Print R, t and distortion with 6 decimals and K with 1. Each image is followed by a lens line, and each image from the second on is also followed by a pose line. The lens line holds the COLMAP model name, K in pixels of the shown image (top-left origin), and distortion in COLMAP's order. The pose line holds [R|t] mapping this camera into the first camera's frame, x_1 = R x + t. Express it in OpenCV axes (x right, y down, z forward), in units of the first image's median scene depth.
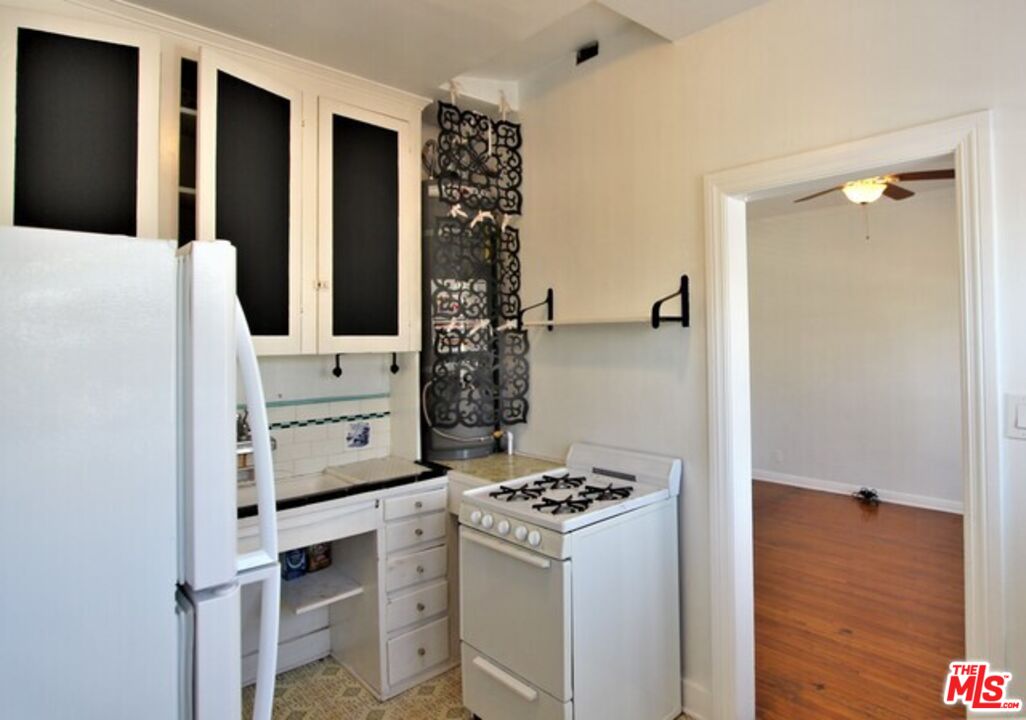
lens RADIAL K [[590.2, 0, 605.3], [0, 590.2, 326.3], [0, 0, 1]] dist [-0.000664, -0.002798]
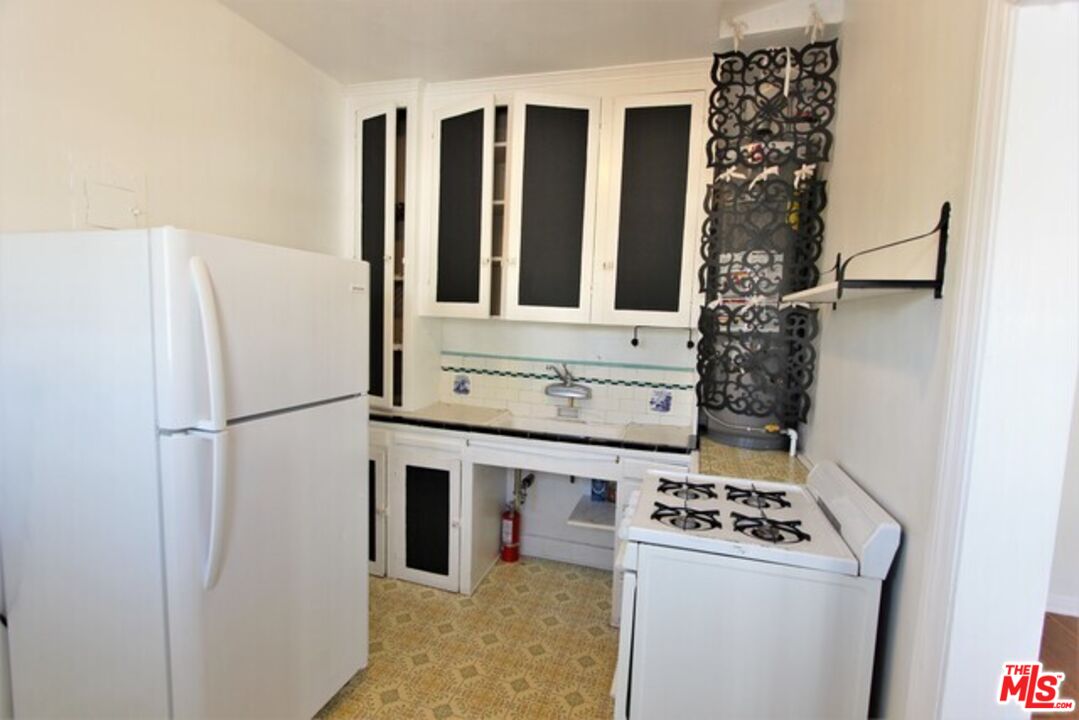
lens RADIAL K [[505.6, 0, 539.9], [0, 505.6, 367.0], [0, 0, 1]] dist [-0.013296, 0.000028]
pose [[0.455081, 0.115207, -0.882966, 0.320636], [-0.021714, 0.992736, 0.118338, 0.012103], [0.890185, -0.034681, 0.454277, 0.371364]]
